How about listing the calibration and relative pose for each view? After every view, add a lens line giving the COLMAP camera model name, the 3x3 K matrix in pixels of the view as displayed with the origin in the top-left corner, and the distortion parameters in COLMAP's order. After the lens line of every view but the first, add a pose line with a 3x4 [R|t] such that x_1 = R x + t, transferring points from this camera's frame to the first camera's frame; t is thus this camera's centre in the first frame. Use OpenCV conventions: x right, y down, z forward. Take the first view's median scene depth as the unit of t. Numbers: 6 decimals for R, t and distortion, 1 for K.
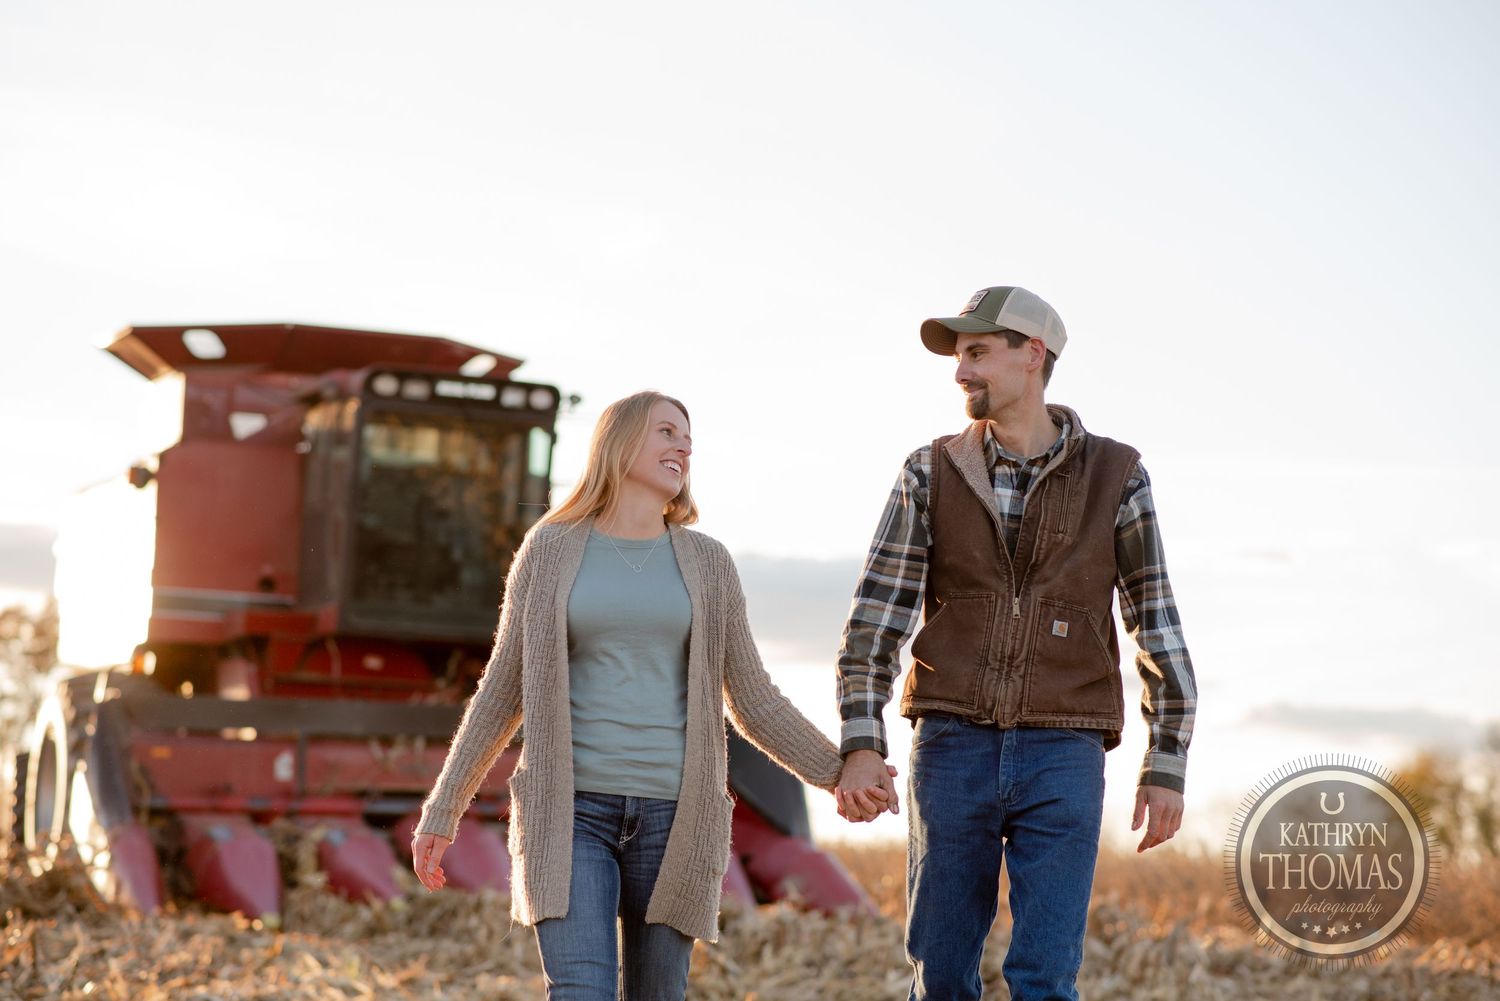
lens RADIAL K [[3607.2, 0, 748.5], [0, 3607.2, 497.2], [0, 0, 1]] dist [0.067839, -0.021049]
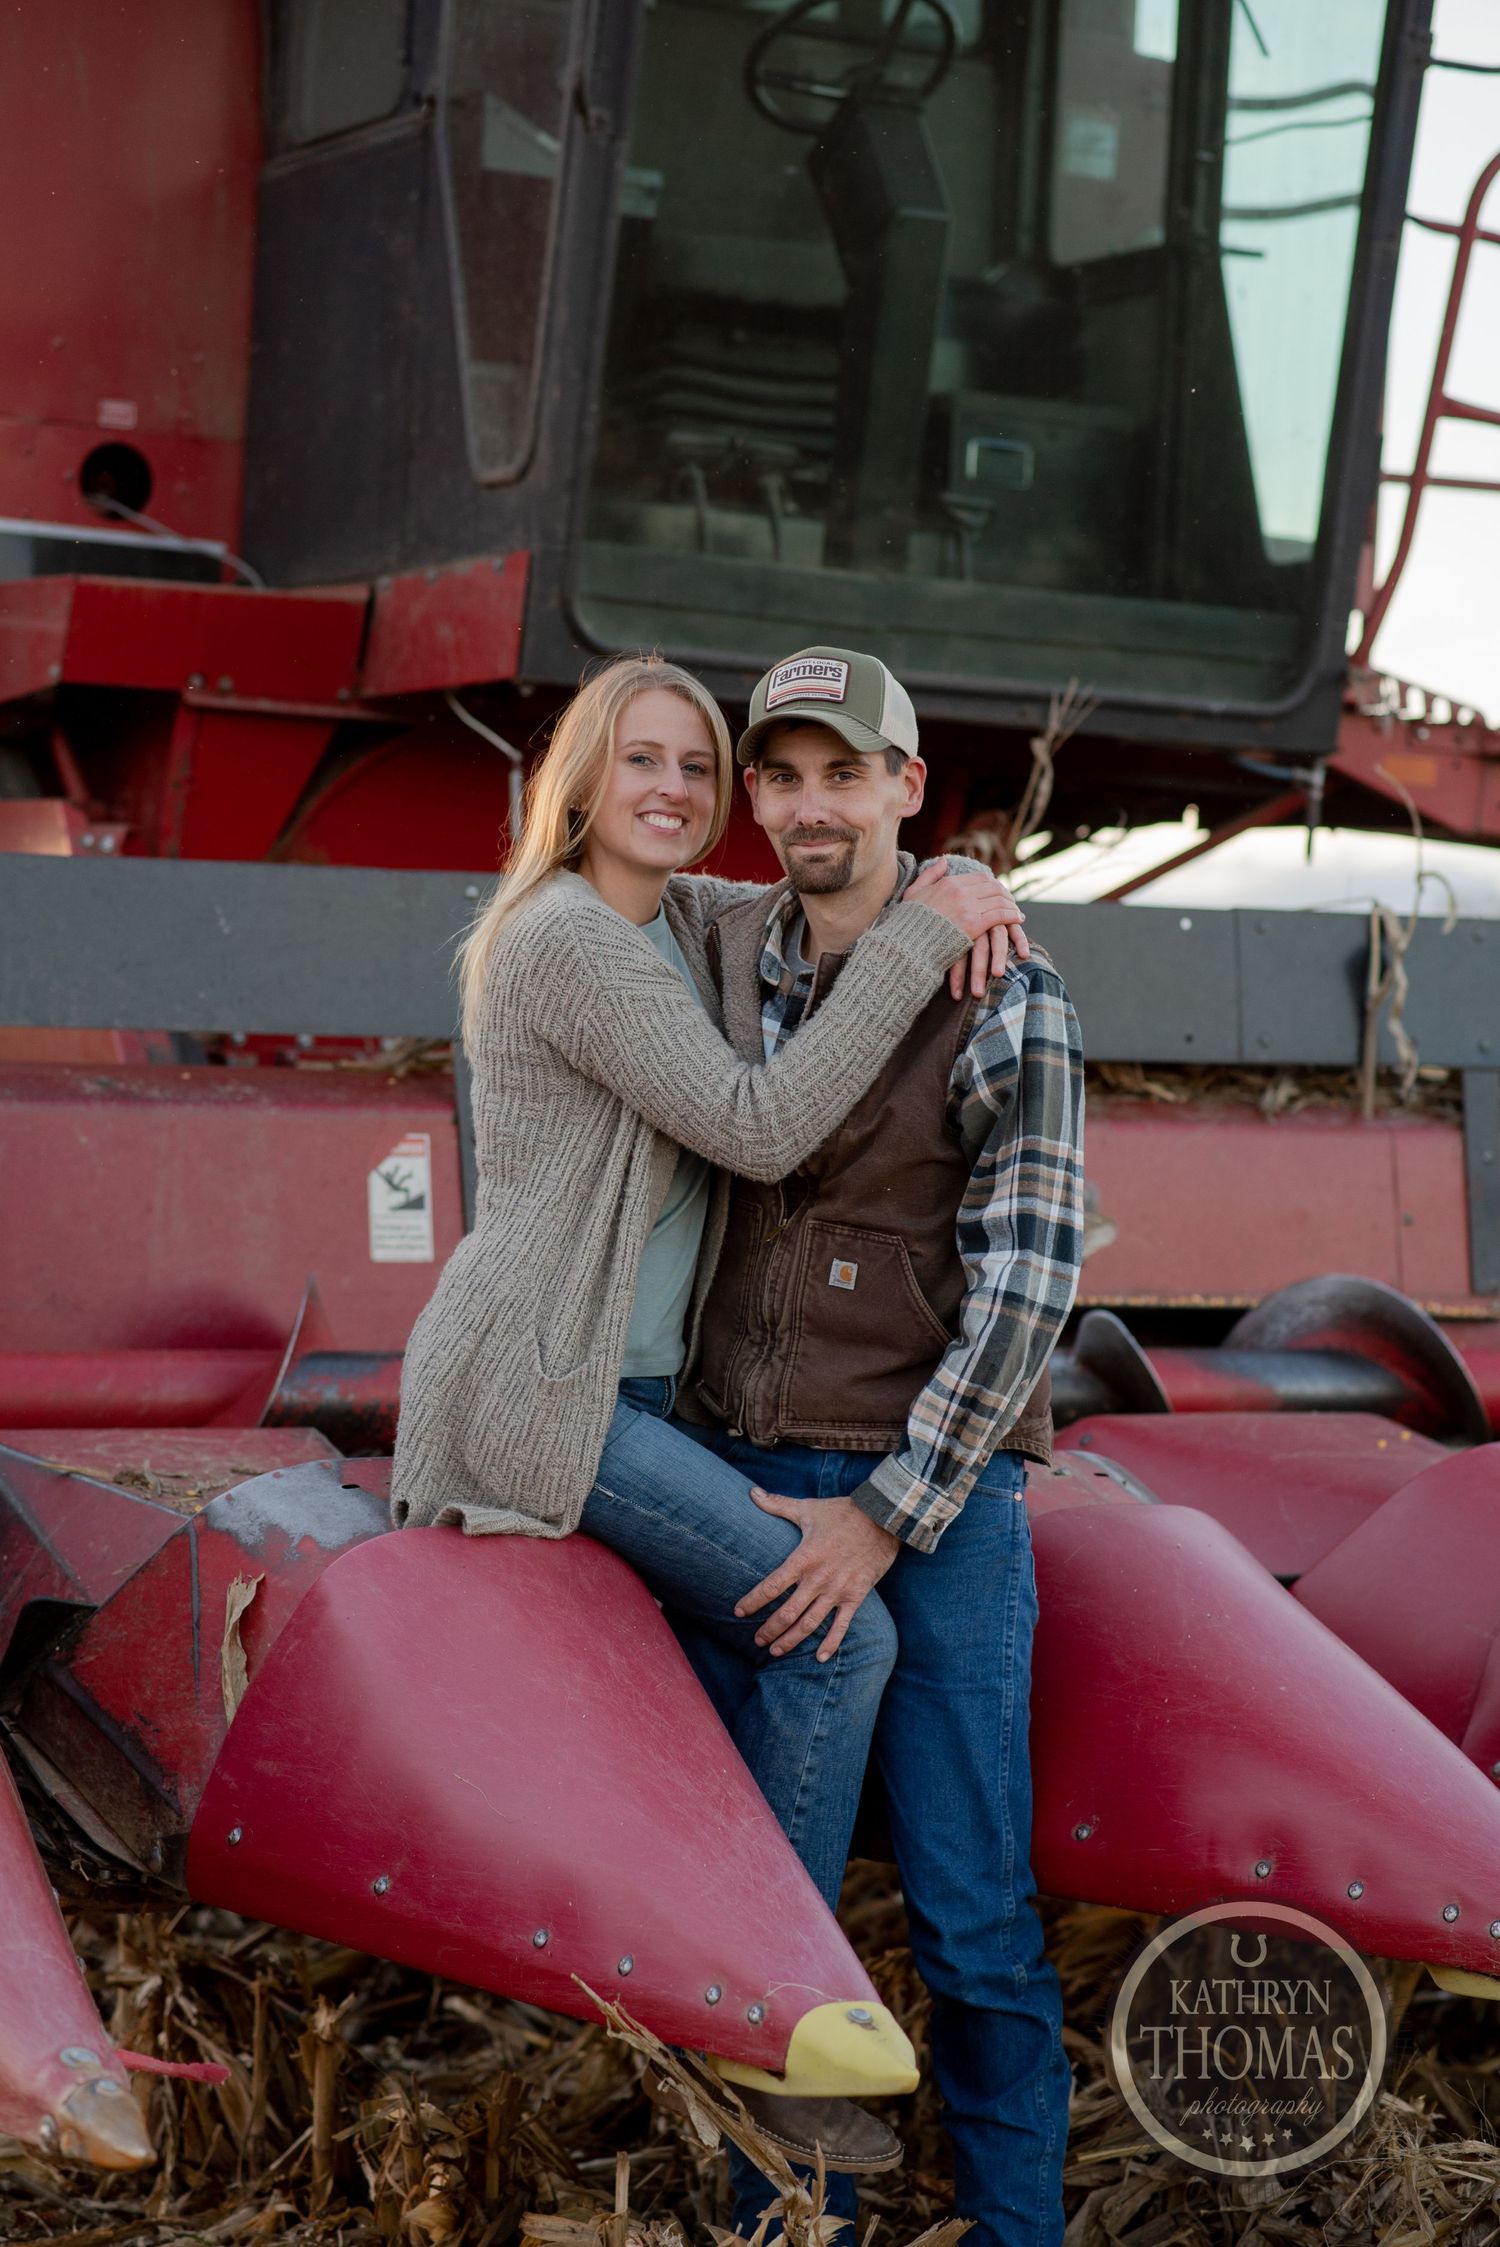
lens RADIAL K [[5403.6, 0, 751.1], [0, 5403.6, 1102.5], [0, 0, 1]] dist [0.067839, -0.021049]
pose [[0.993745, 0.004548, 0.111583, -0.136996], [-0.015919, 0.994735, 0.101233, 0.029427], [-0.110535, -0.102376, 0.988585, 0.673000]]
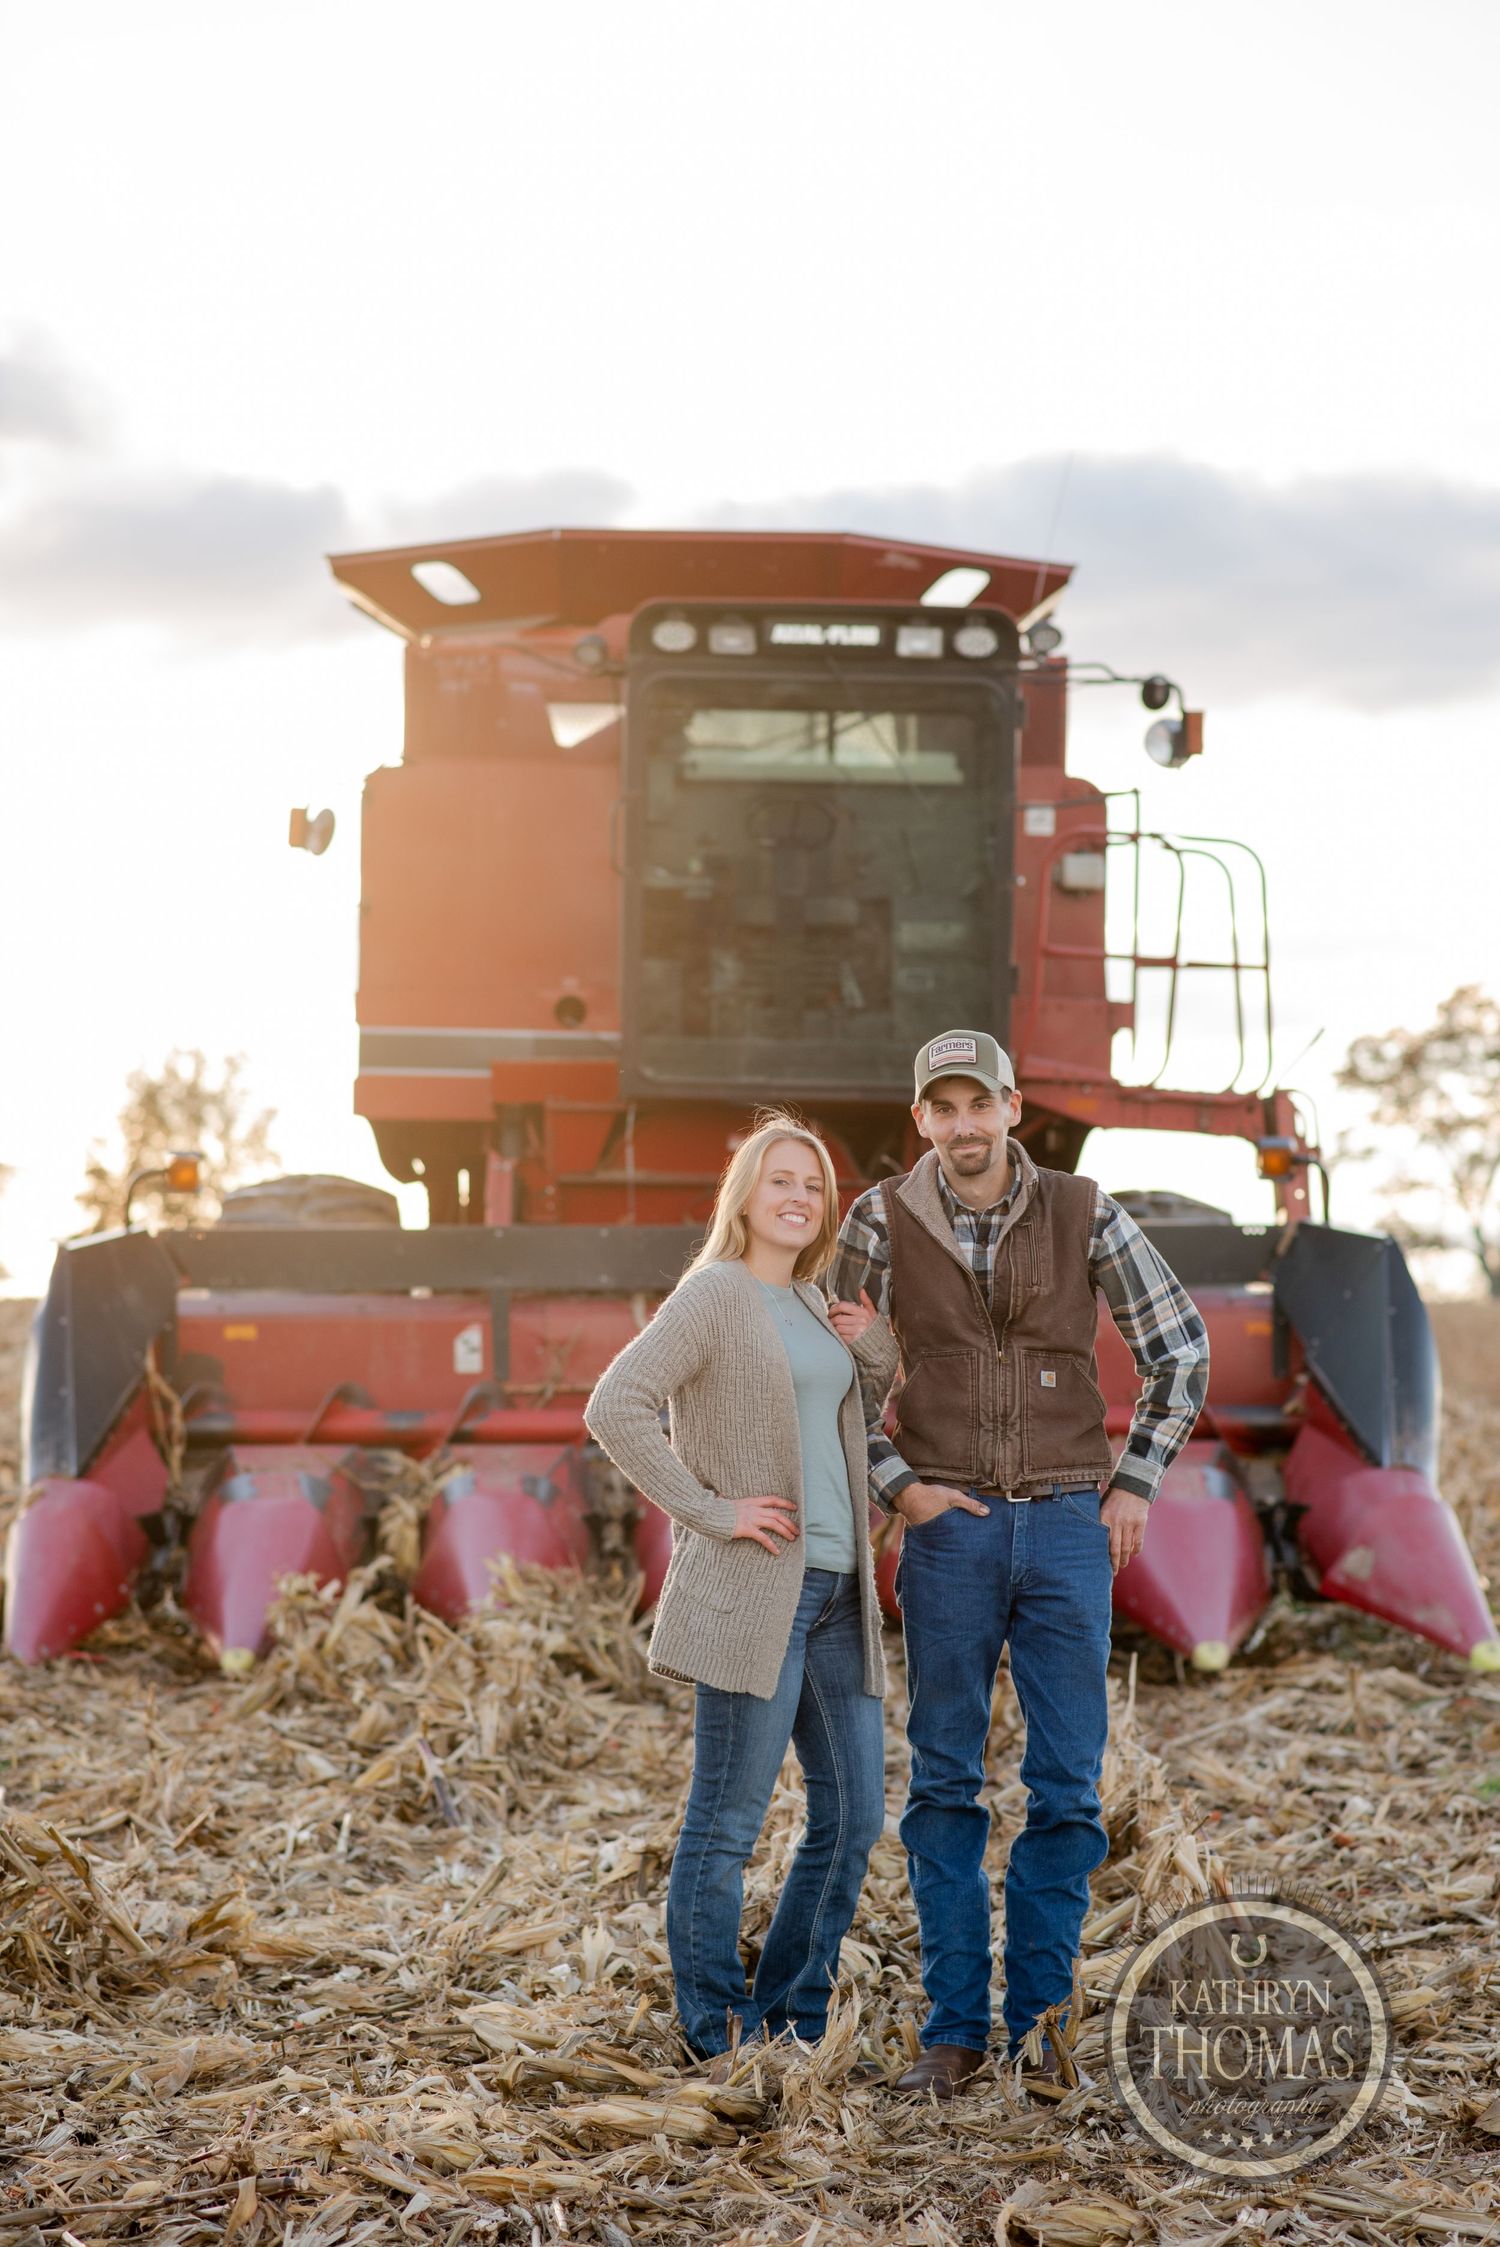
lens RADIAL K [[5403.6, 0, 751.1], [0, 5403.6, 1102.5], [0, 0, 1]] dist [0.067839, -0.021049]
pose [[0.933505, -0.039055, -0.356432, 0.195184], [0.058724, 0.997281, 0.044527, 0.003223], [0.353724, -0.062497, 0.933260, 0.245012]]
